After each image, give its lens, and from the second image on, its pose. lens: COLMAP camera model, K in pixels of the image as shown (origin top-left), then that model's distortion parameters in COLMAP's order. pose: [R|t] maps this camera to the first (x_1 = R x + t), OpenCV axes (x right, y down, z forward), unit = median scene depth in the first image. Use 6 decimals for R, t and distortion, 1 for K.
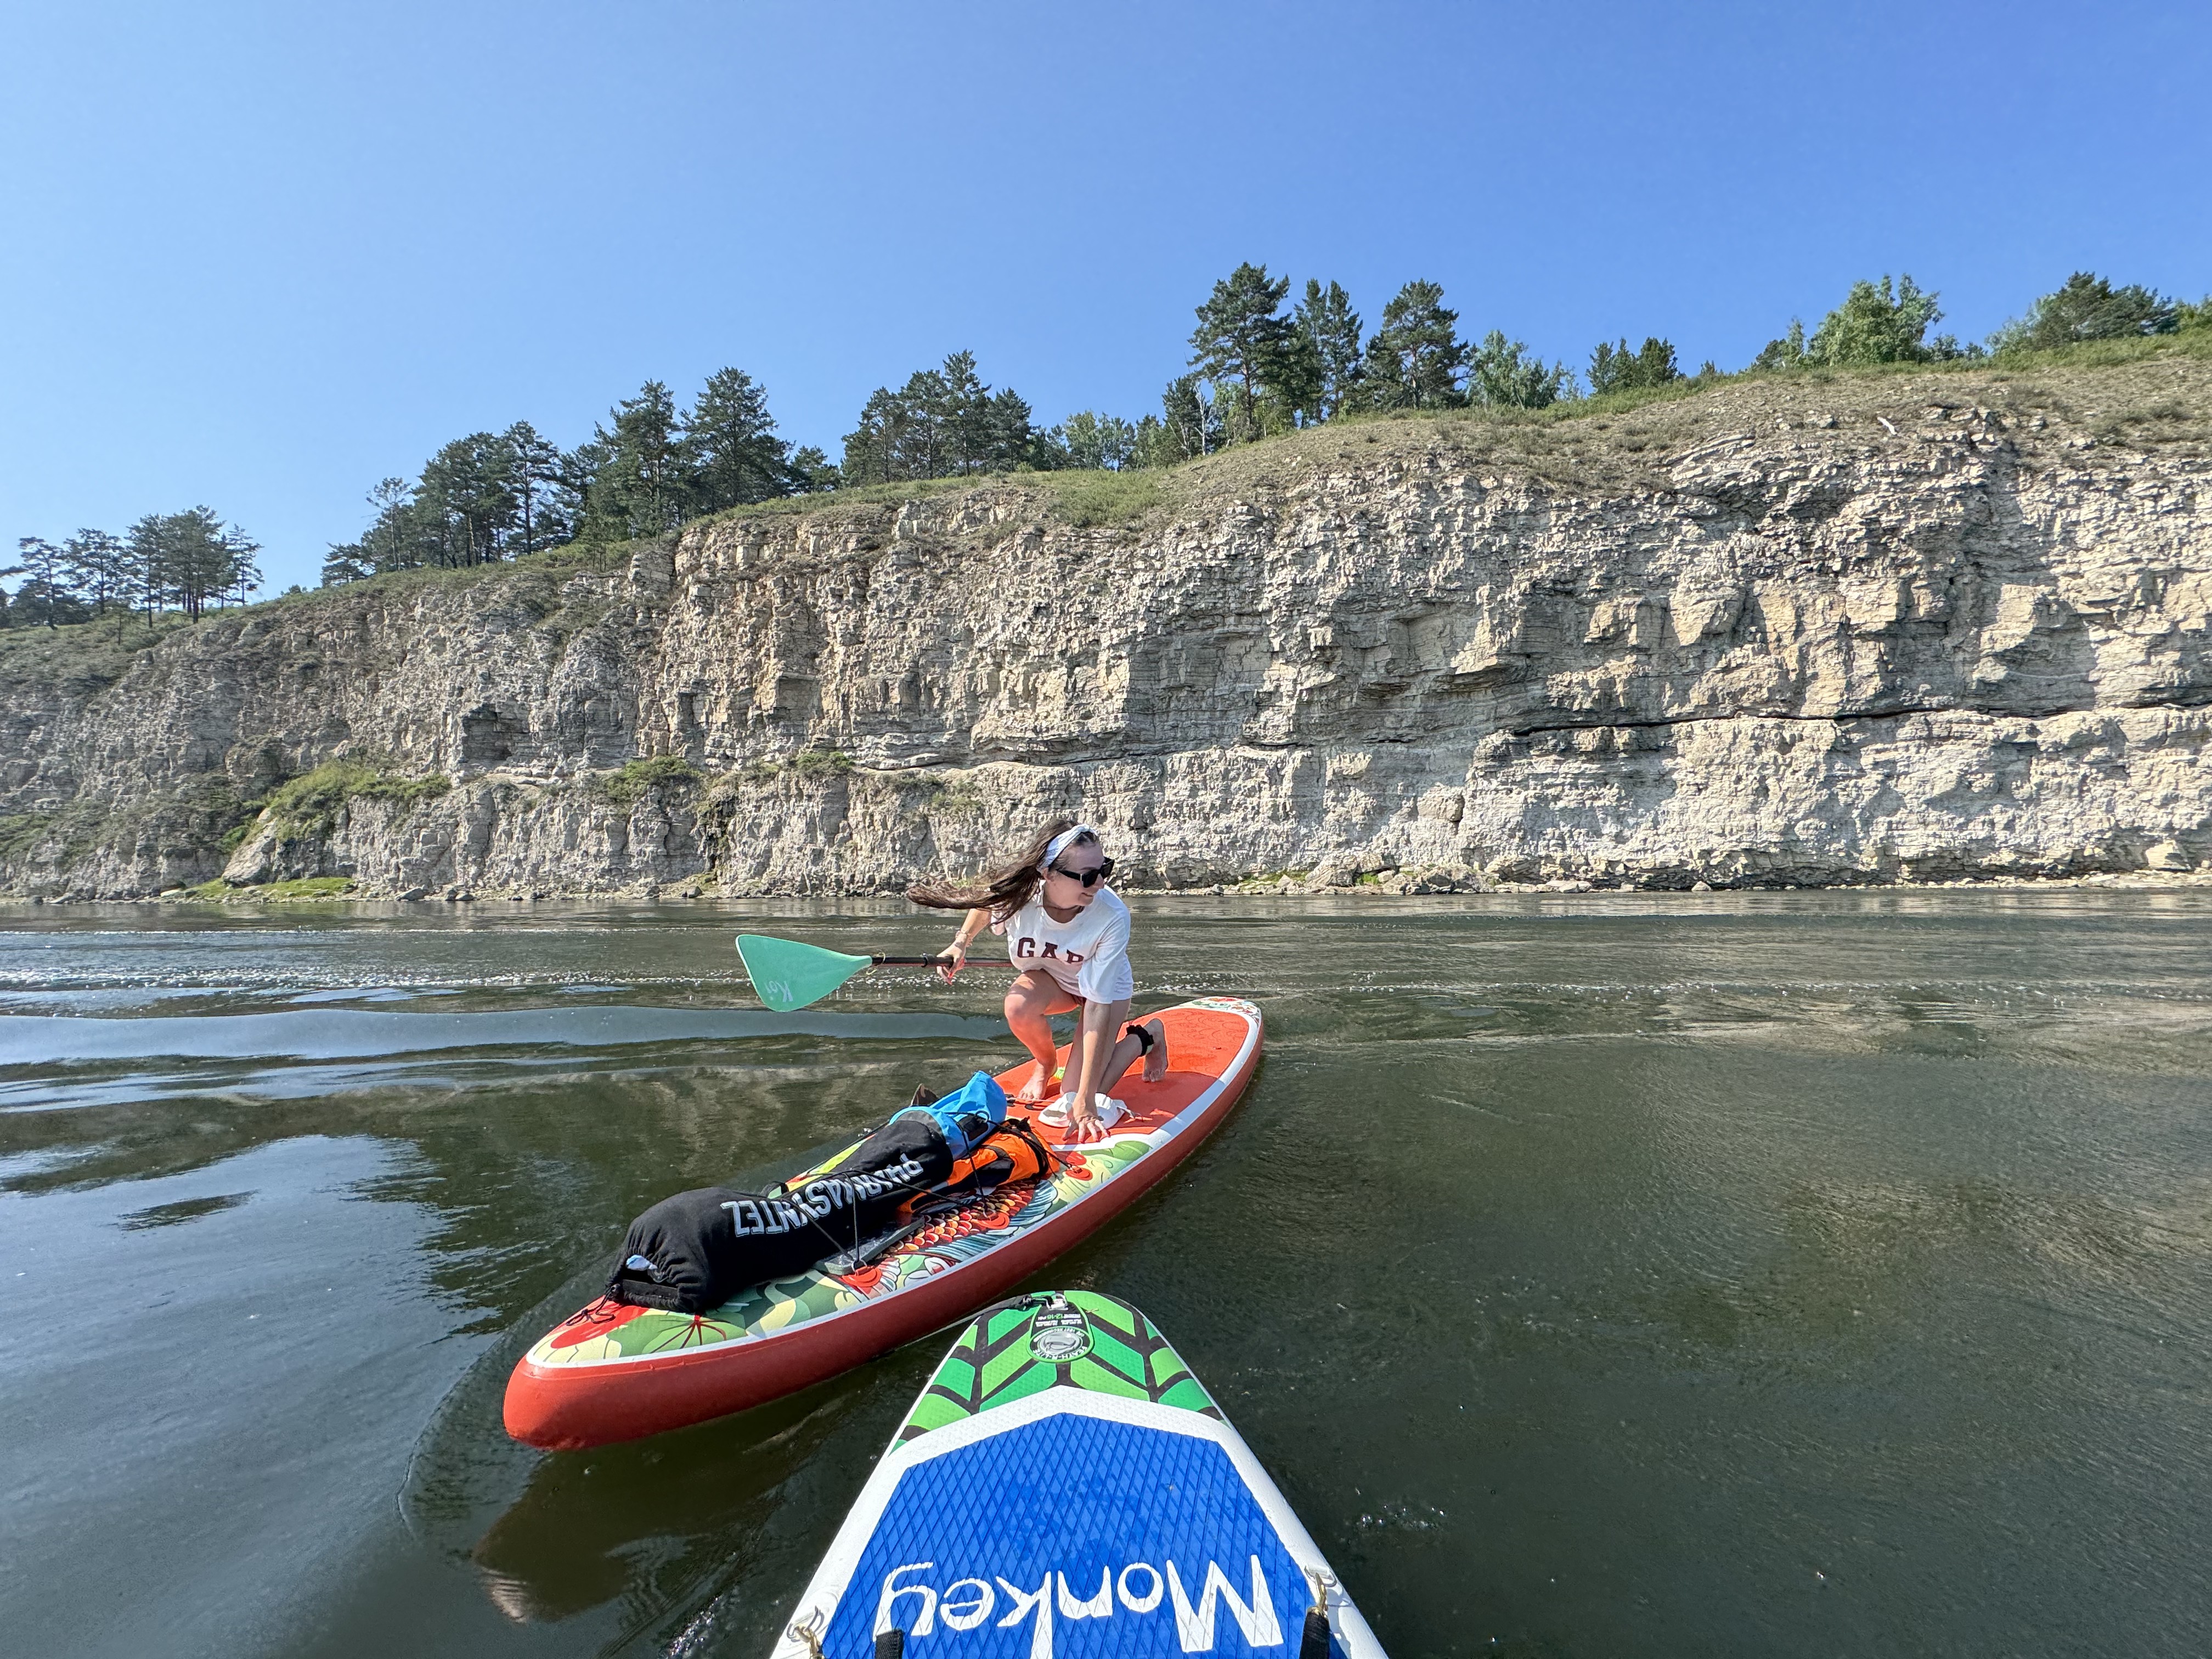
lens RADIAL K [[880.7, 0, 1106.2], [0, 880.7, 830.1], [0, 0, 1]] dist [-0.003896, 0.000887]
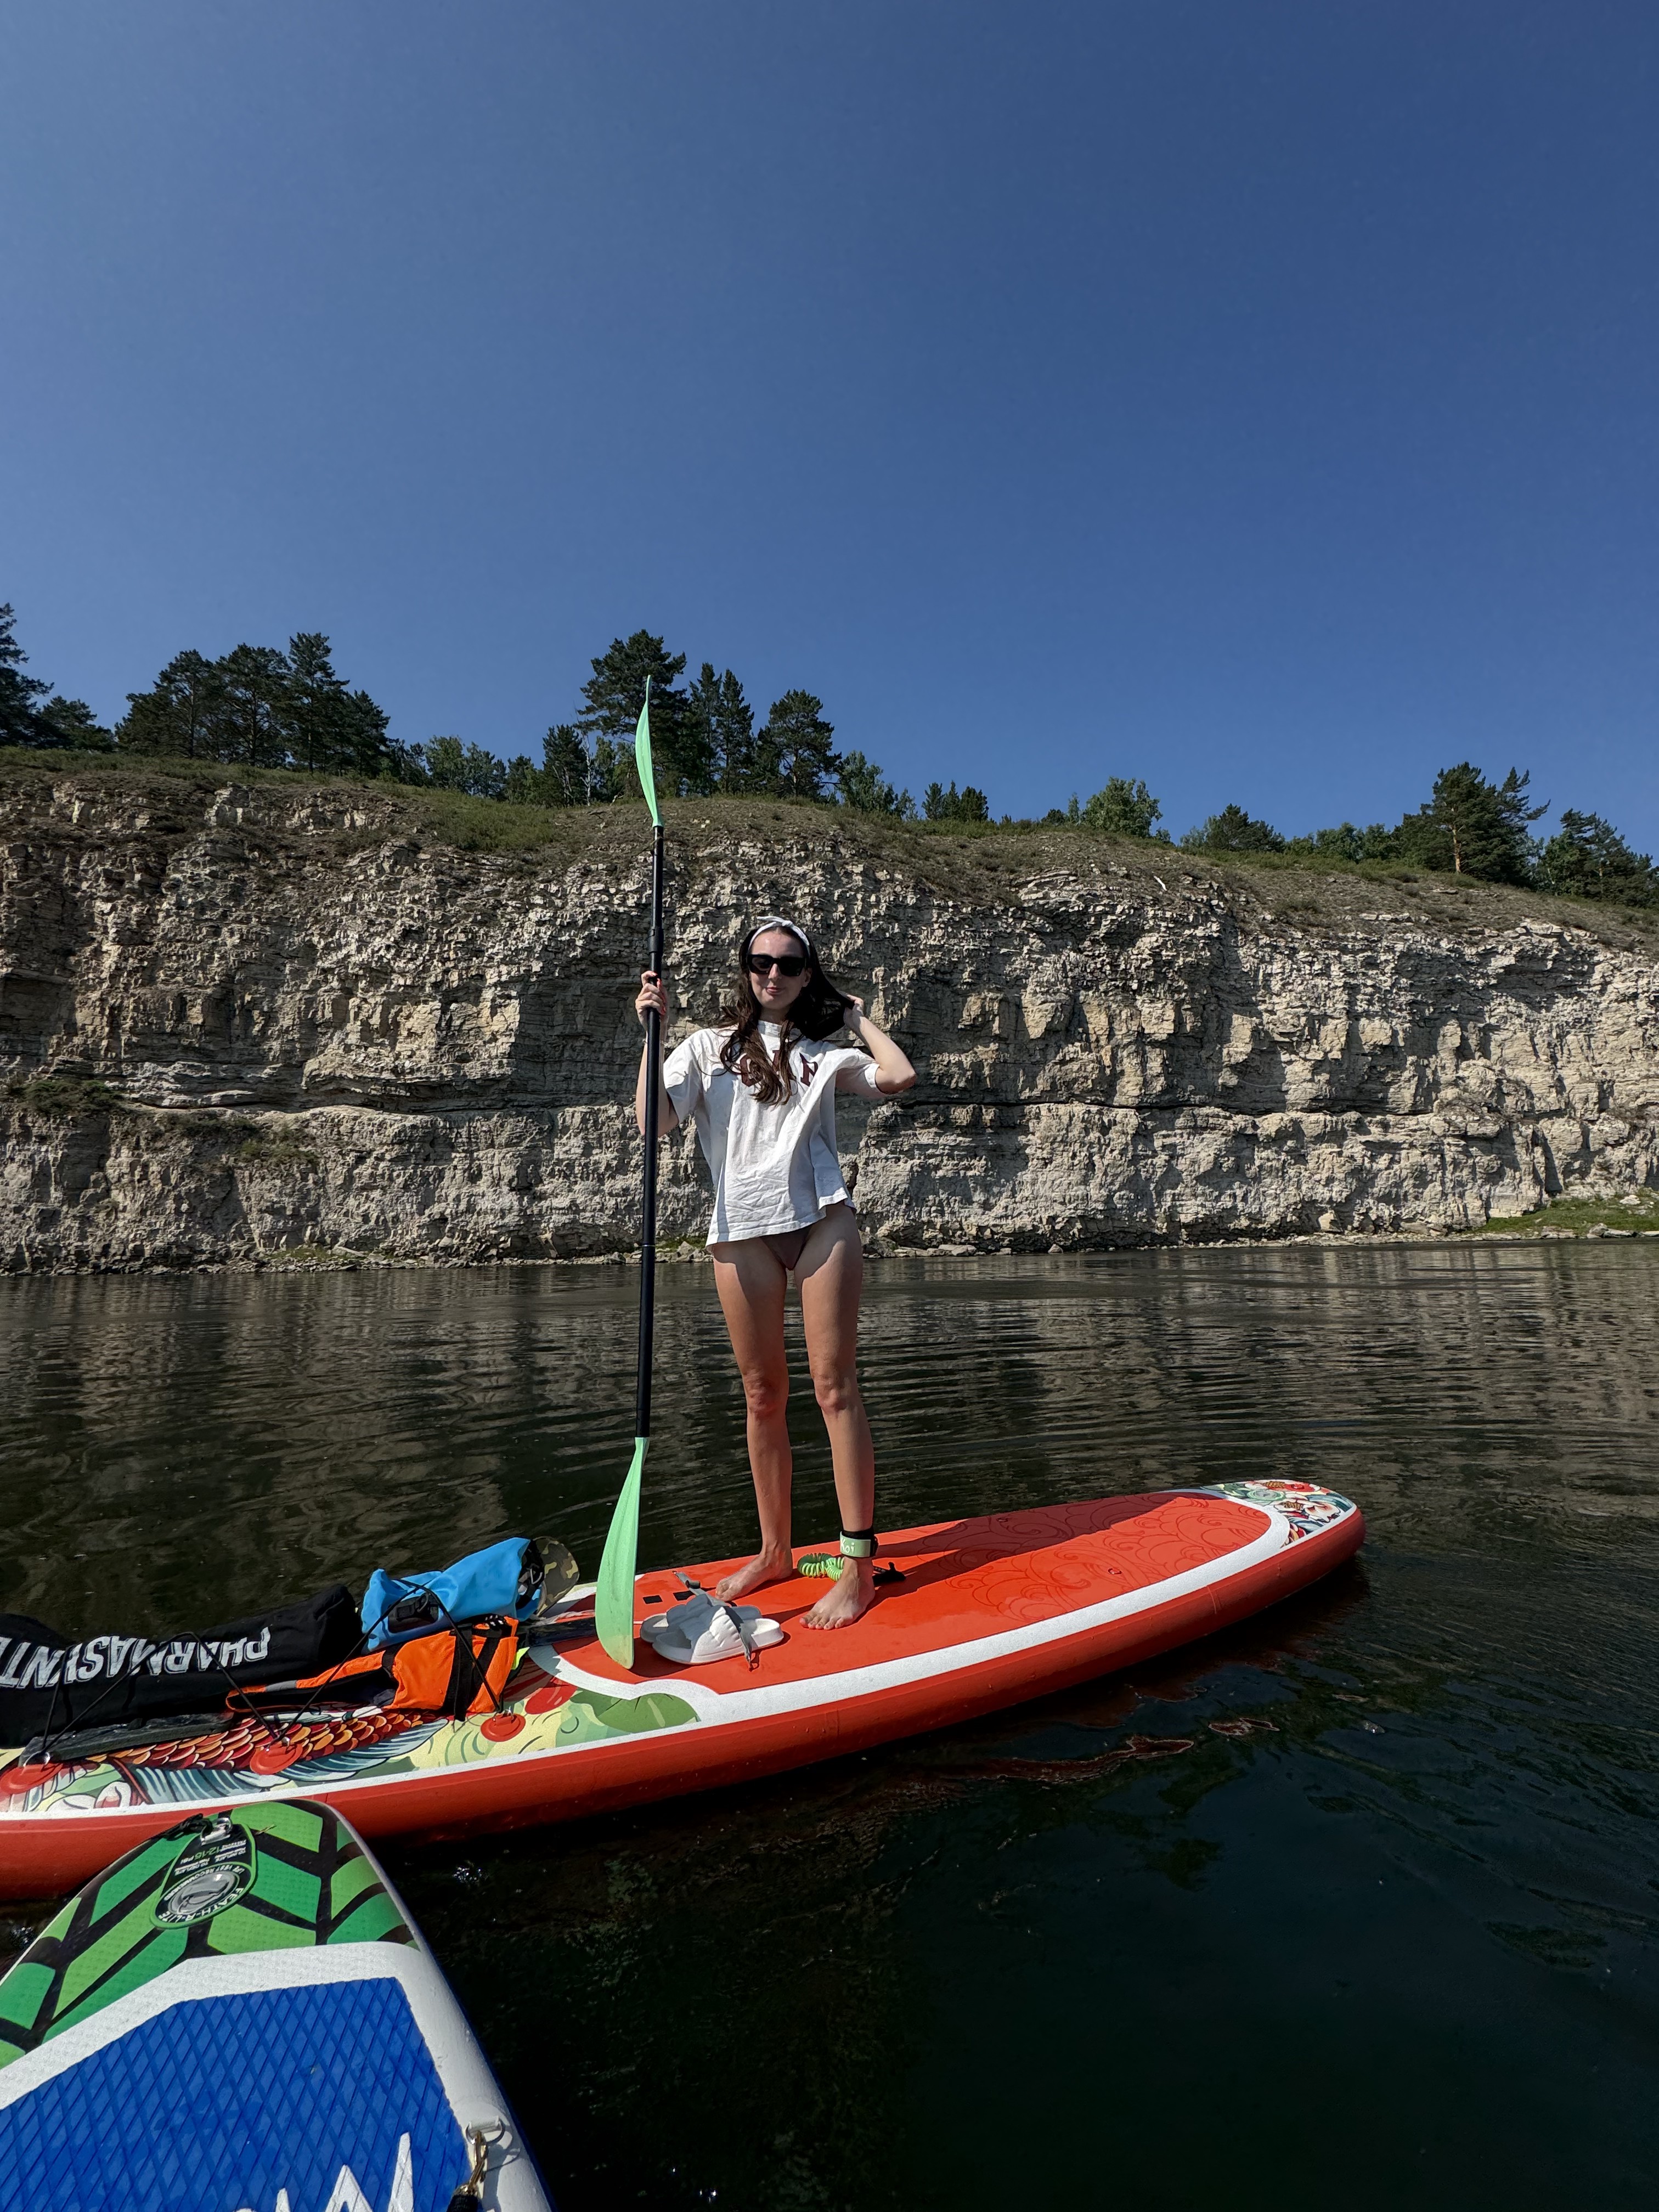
lens RADIAL K [[878.6, 0, 831.4], [0, 878.6, 1103.8], [0, 0, 1]] dist [-0.007044, 0.003601]
pose [[0.905227, 0.057924, 0.420963, -0.057947], [-0.014179, 0.994231, -0.106316, 0.002190], [-0.424693, 0.090272, 0.900826, 0.068033]]
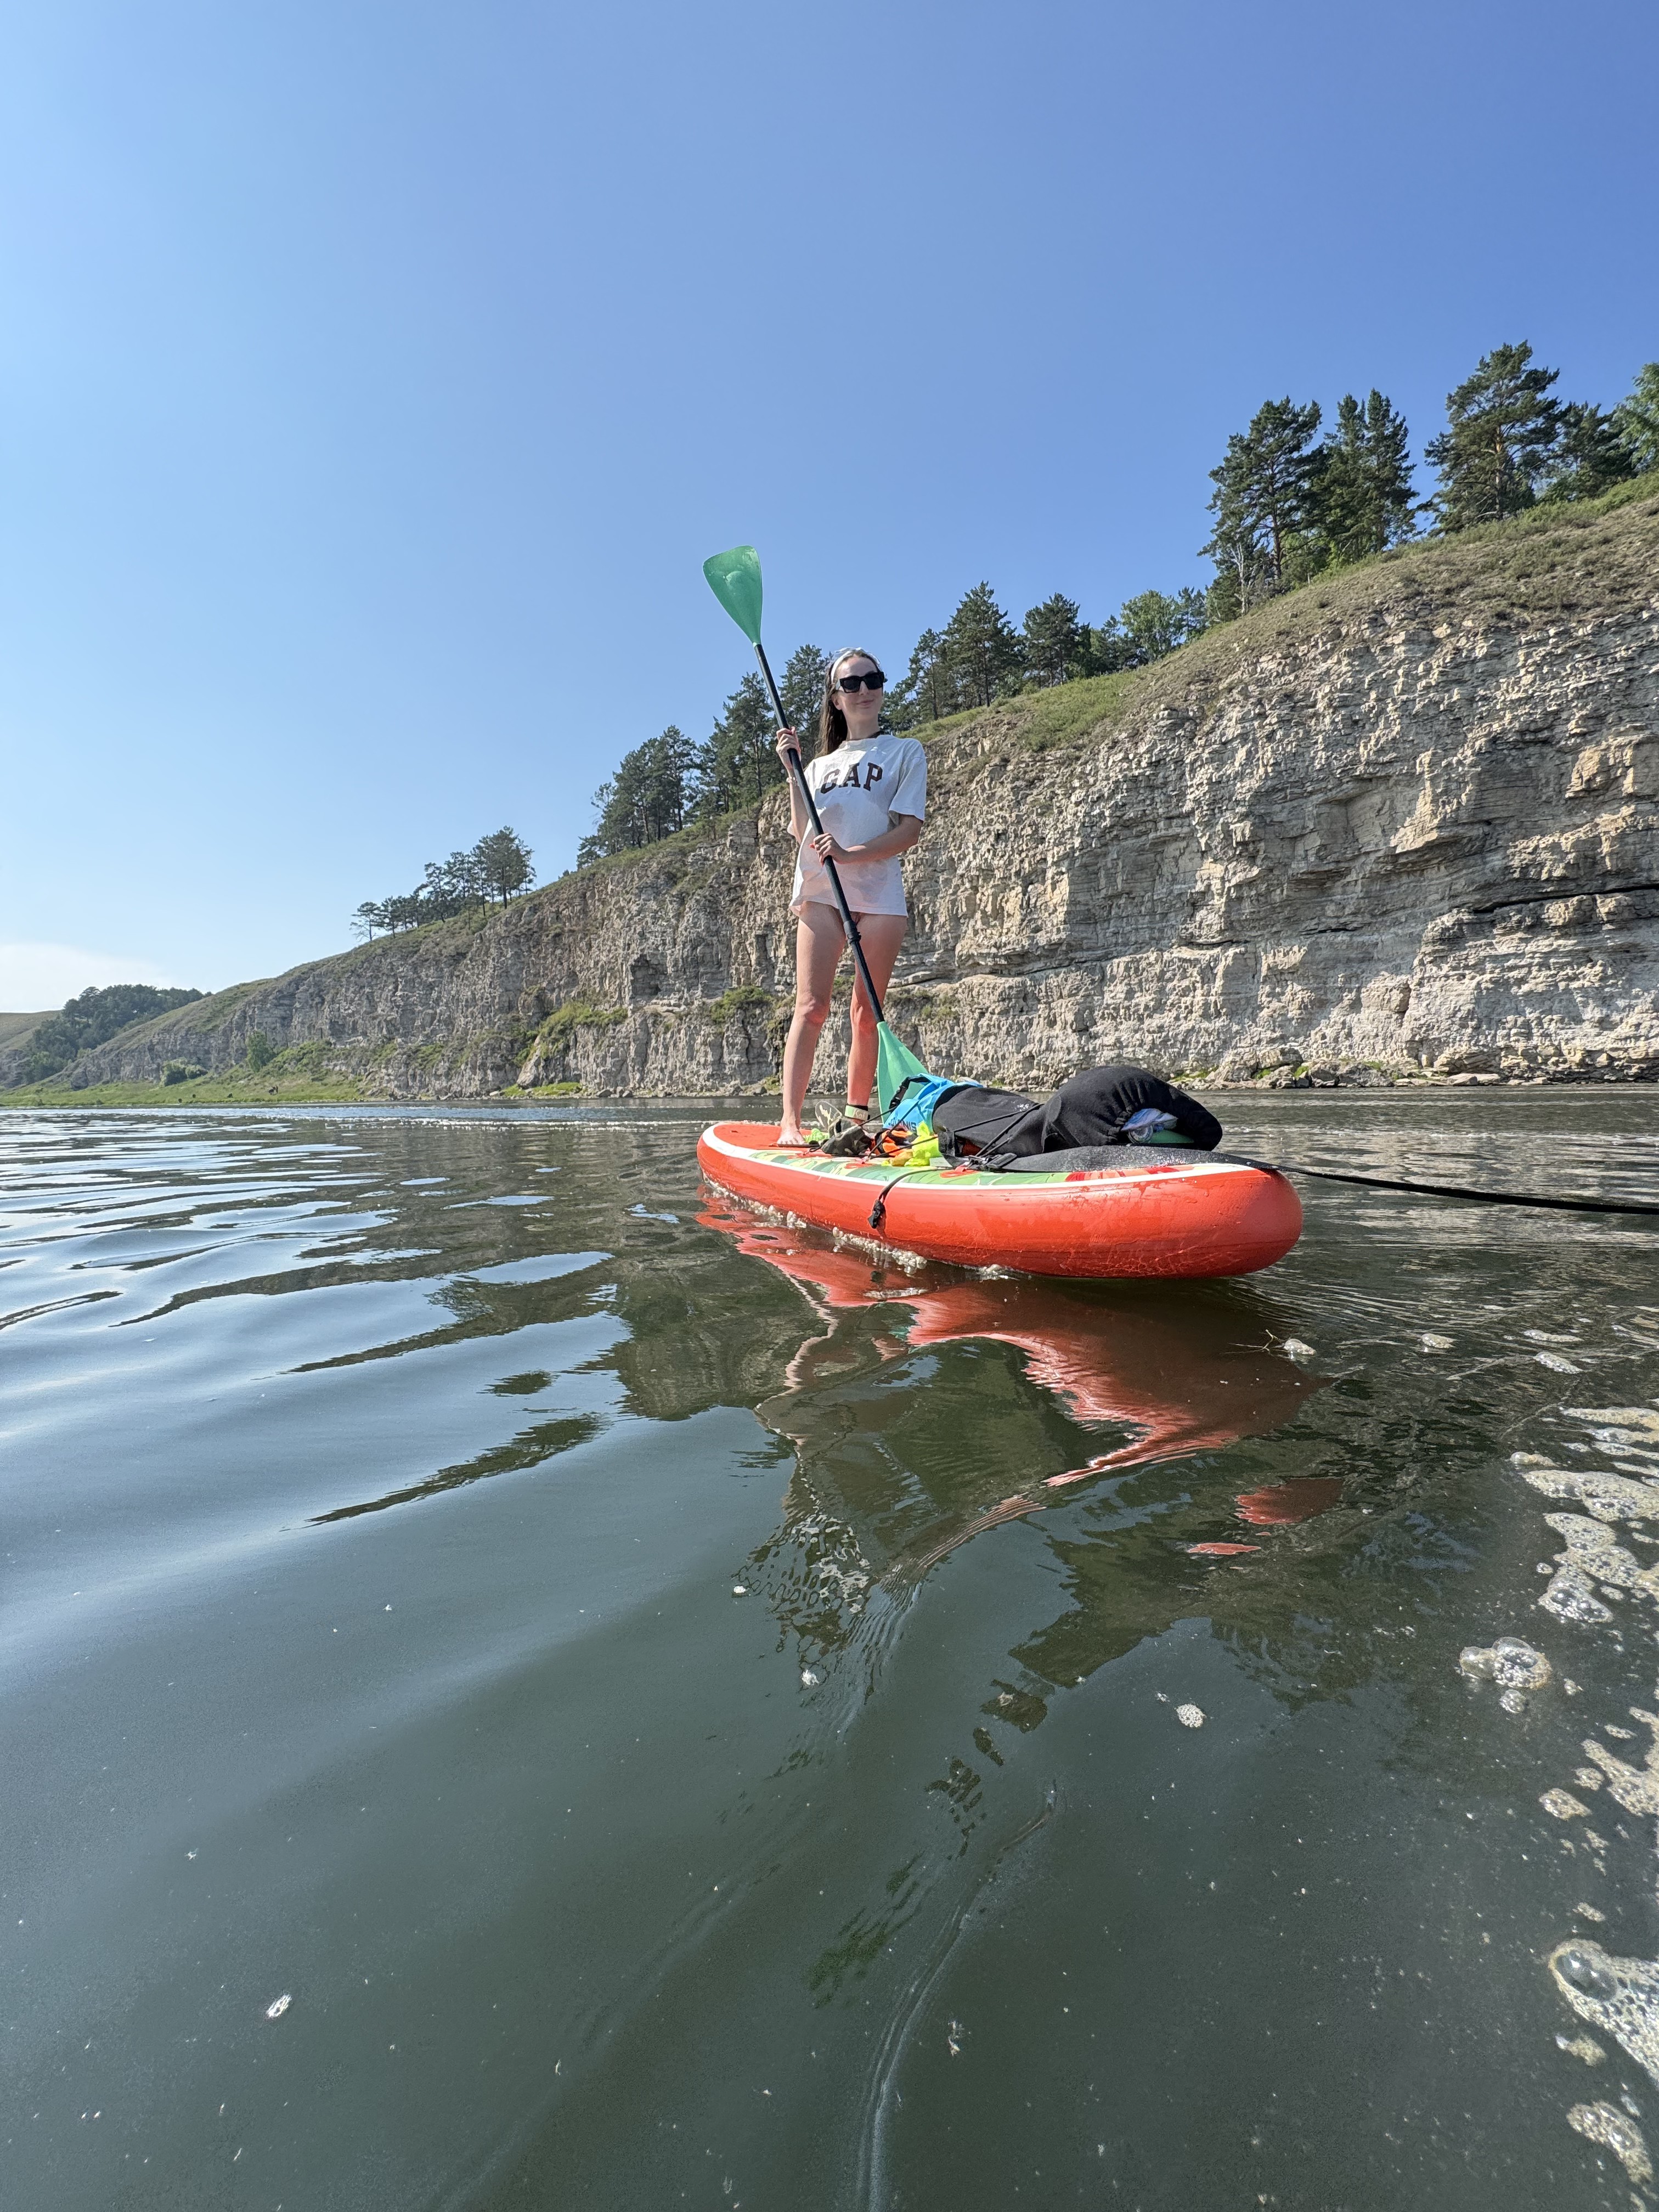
lens RADIAL K [[887.0, 0, 829.5], [0, 887.0, 1106.0], [0, 0, 1]] dist [-0.003236, -0.000711]
pose [[0.877243, 0.004955, -0.480022, 0.296276], [0.034690, 0.996678, 0.073683, -0.000691], [0.478792, -0.081289, 0.874157, -0.115725]]
